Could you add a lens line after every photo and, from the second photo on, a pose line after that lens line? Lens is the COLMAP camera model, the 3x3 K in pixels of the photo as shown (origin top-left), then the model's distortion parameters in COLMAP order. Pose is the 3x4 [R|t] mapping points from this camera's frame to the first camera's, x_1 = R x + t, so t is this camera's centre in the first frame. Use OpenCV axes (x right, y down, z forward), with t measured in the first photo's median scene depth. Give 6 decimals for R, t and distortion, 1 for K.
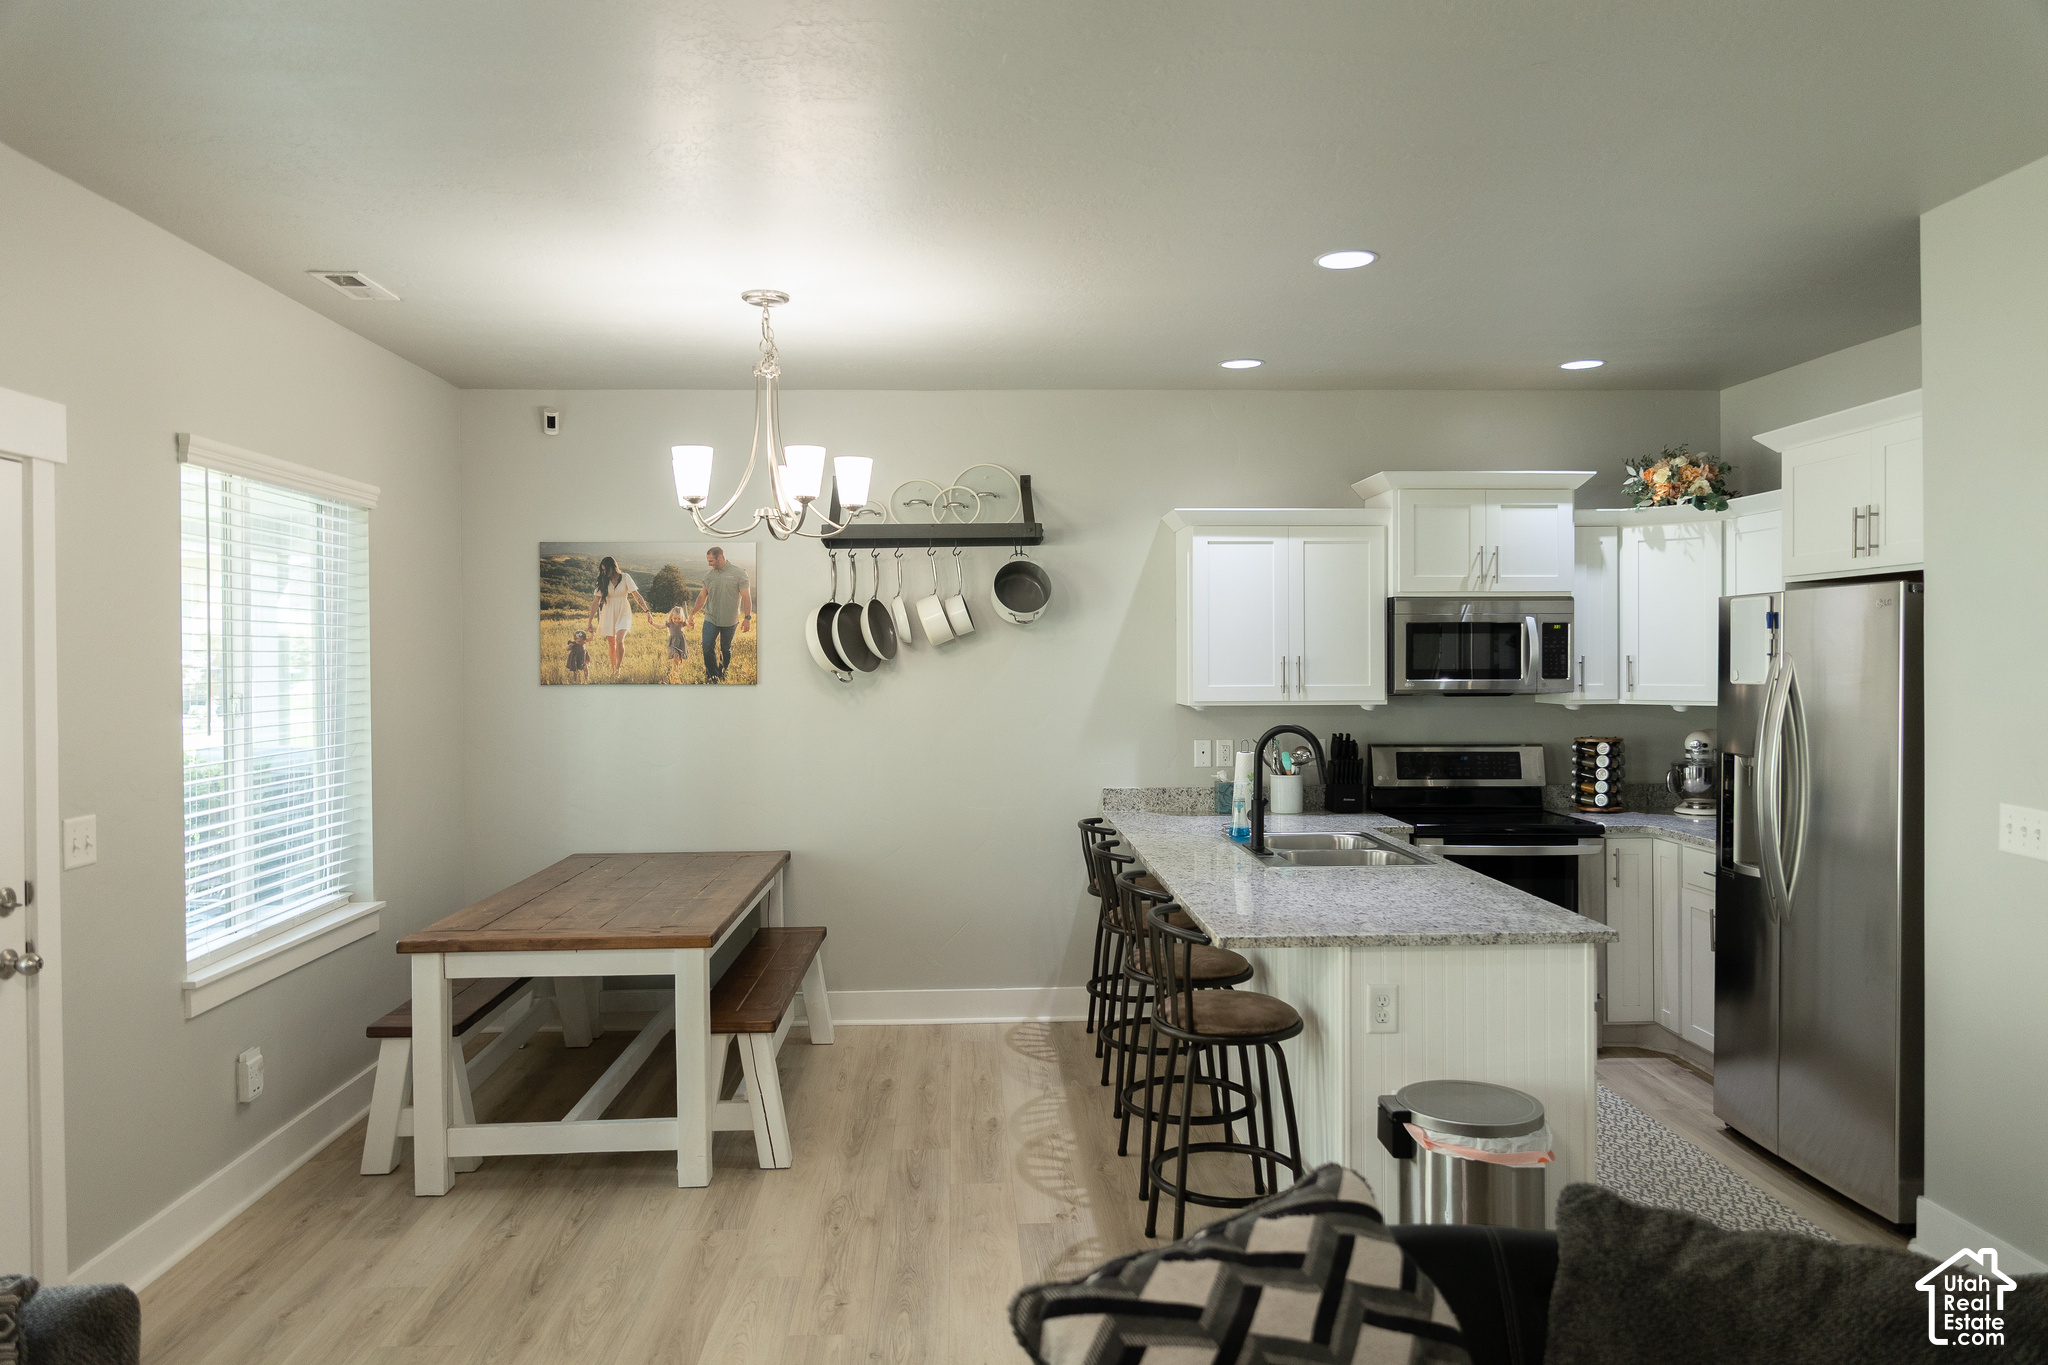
lens RADIAL K [[1363.3, 0, 1031.5], [0, 1363.3, 679.9], [0, 0, 1]] dist [0.004648, 0.001179]
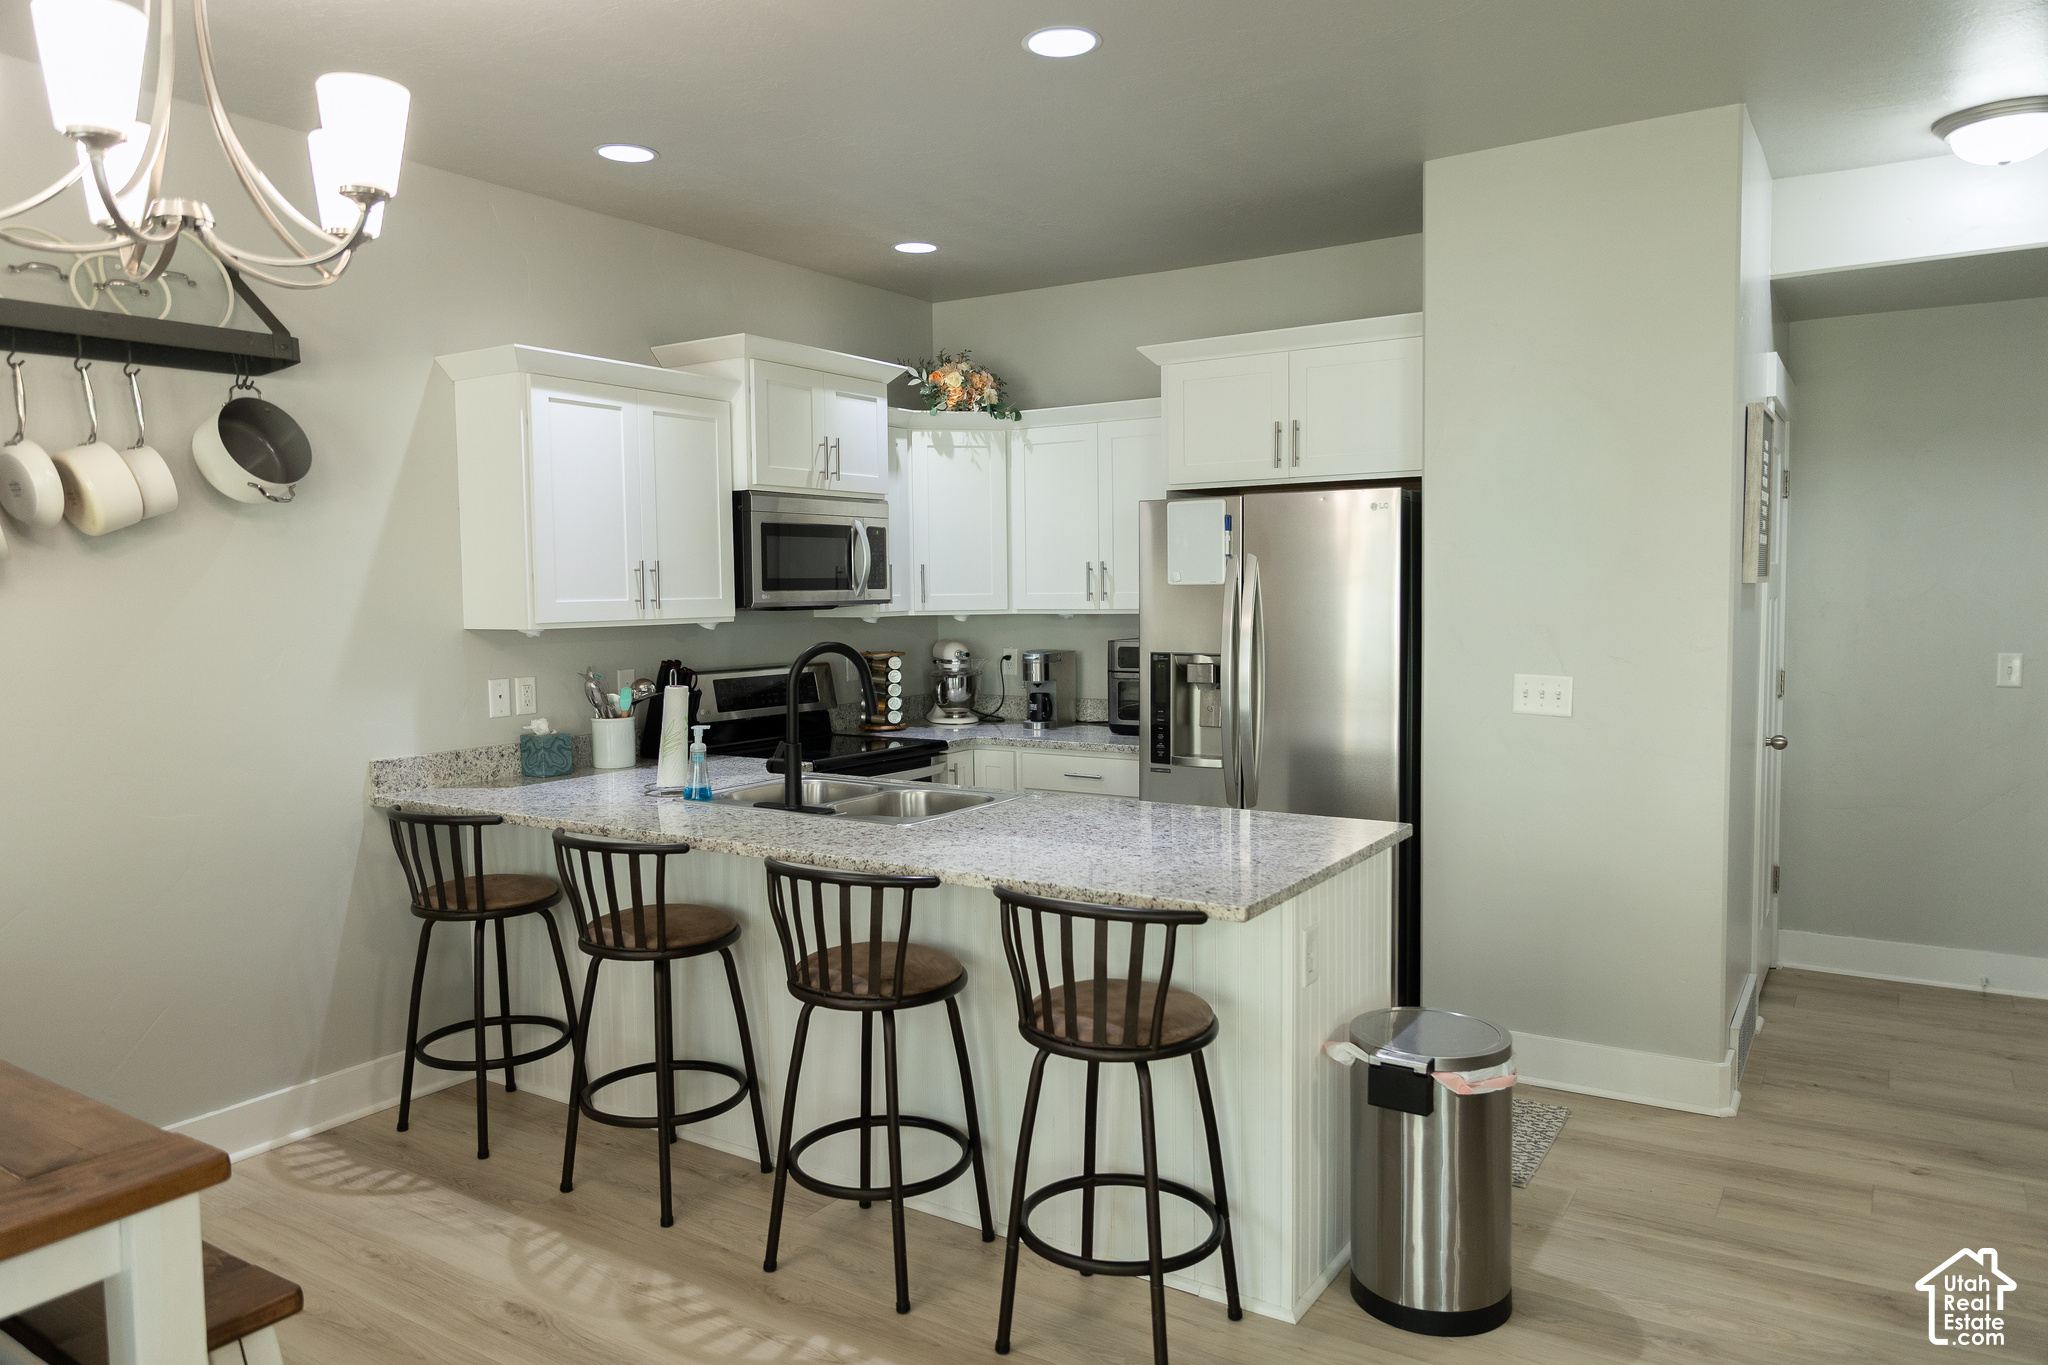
lens RADIAL K [[1363.3, 0, 1020.0], [0, 1363.3, 677.4], [0, 0, 1]] dist [0.004648, 0.001179]
pose [[0.592424, -0.057190, 0.803594, -0.302917], [0.021774, 0.998249, 0.054991, 0.010279], [-0.805332, -0.015080, 0.592632, 0.376145]]
